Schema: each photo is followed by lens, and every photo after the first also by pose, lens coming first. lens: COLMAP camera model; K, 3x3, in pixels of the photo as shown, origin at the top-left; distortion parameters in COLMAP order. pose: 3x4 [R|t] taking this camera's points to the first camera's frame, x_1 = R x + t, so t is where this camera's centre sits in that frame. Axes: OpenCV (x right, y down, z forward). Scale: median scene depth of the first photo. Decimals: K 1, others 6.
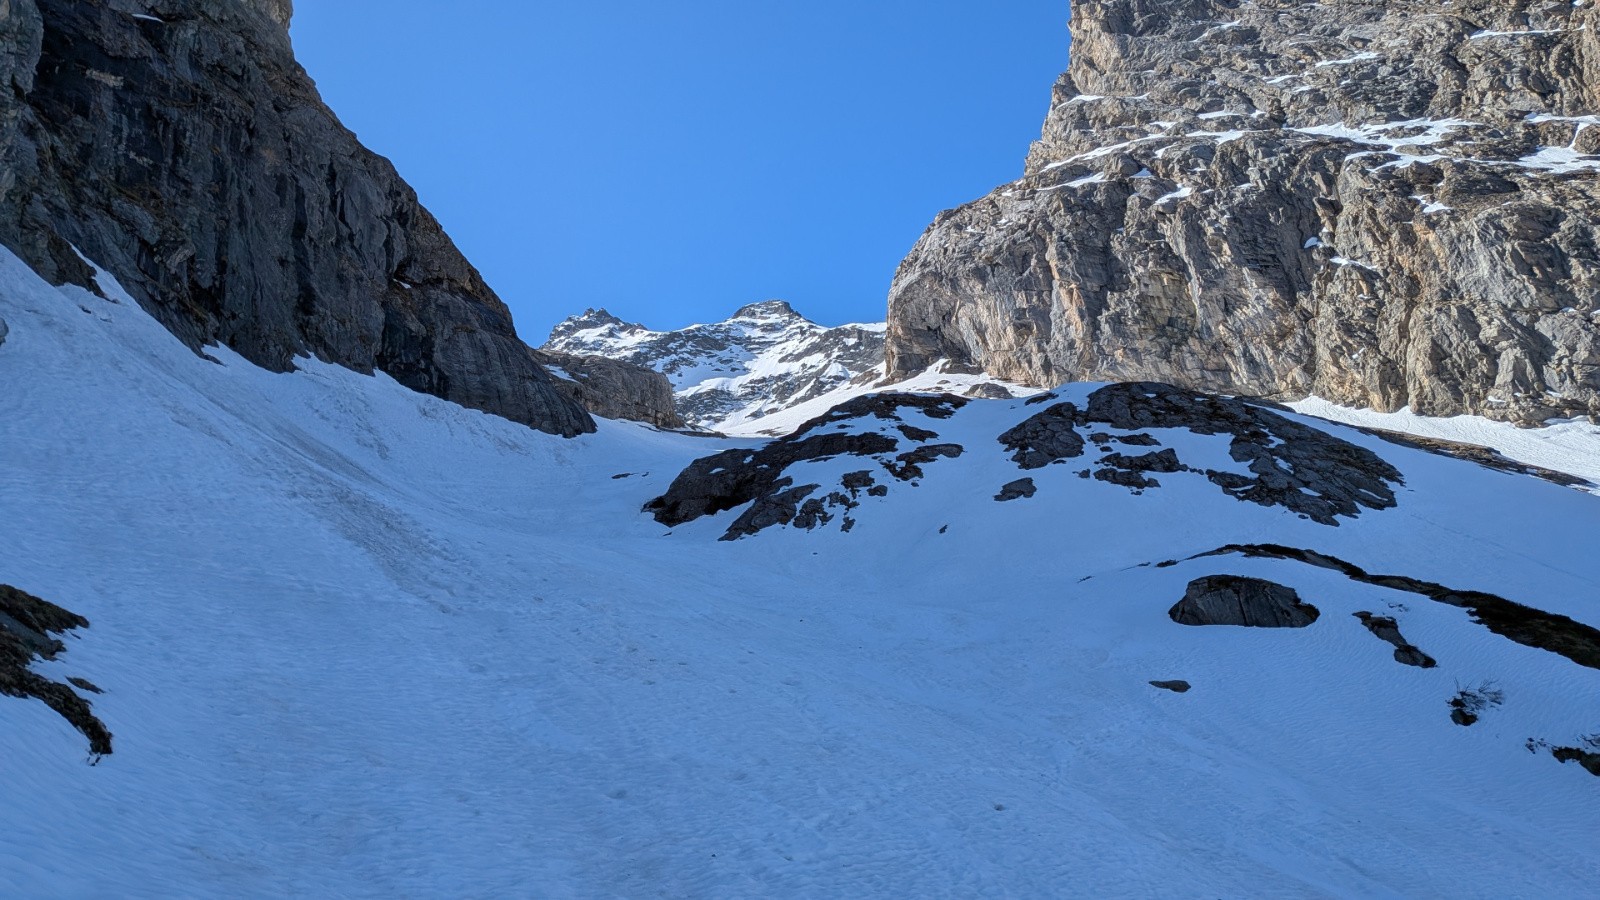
lens RADIAL K [[1155.8, 0, 800.0], [0, 1155.8, 450.0], [0, 0, 1]] dist [0.065639, -0.120320]
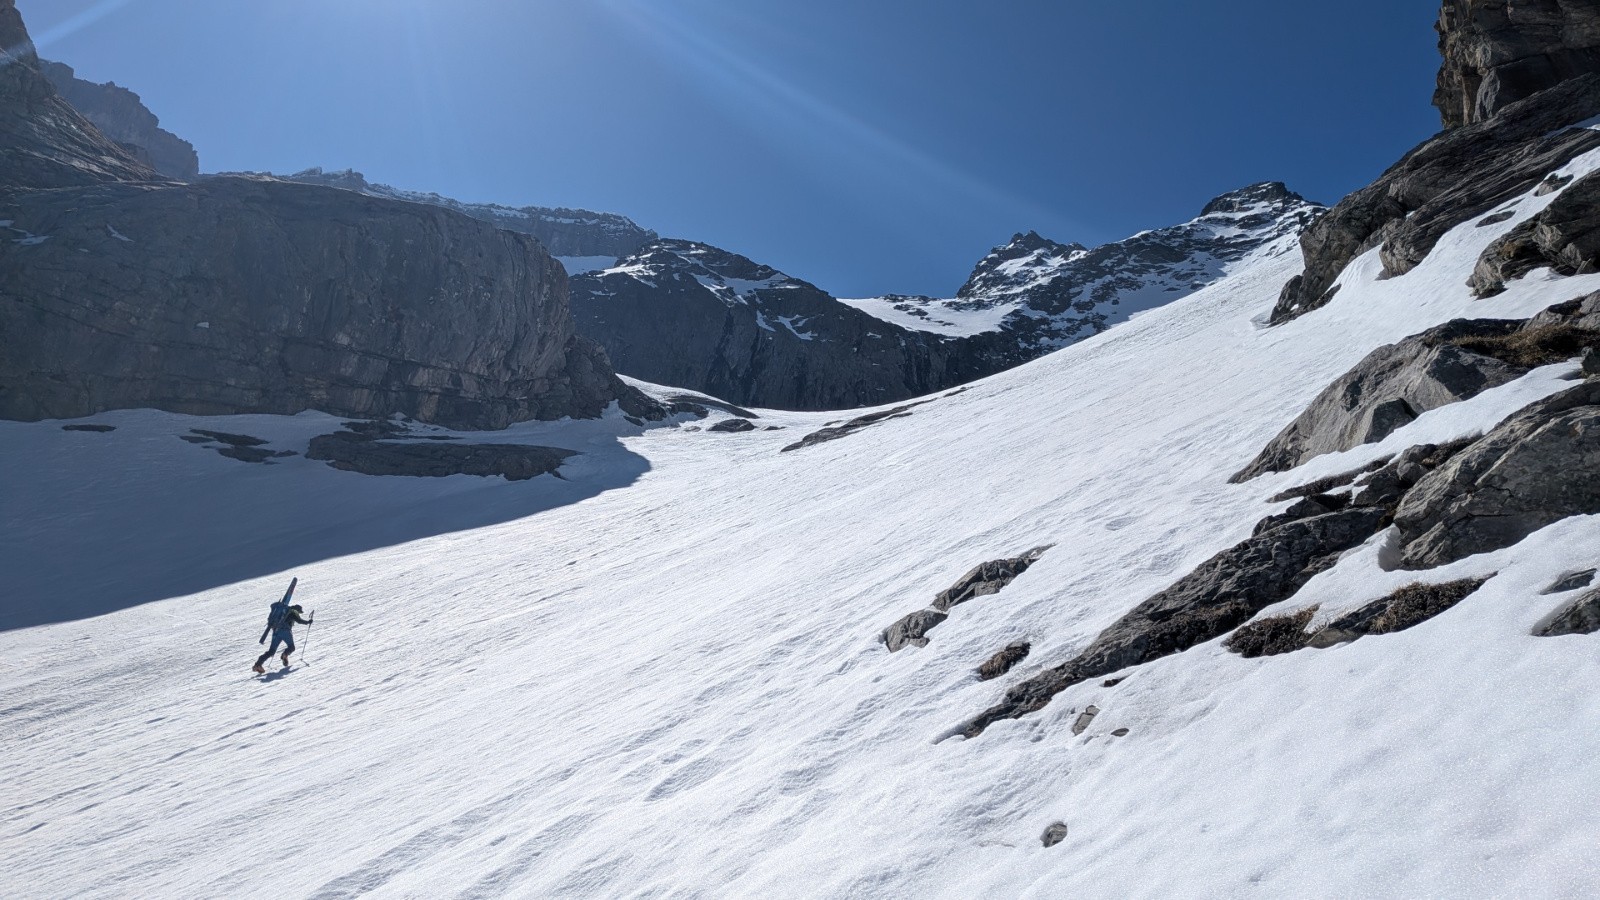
lens RADIAL K [[1155.8, 0, 800.0], [0, 1155.8, 450.0], [0, 0, 1]] dist [0.065639, -0.120320]
pose [[0.904565, -0.047562, -0.423674, 0.017843], [0.064650, 0.997568, 0.026045, -0.004917], [0.421405, -0.050950, 0.905440, 0.249669]]
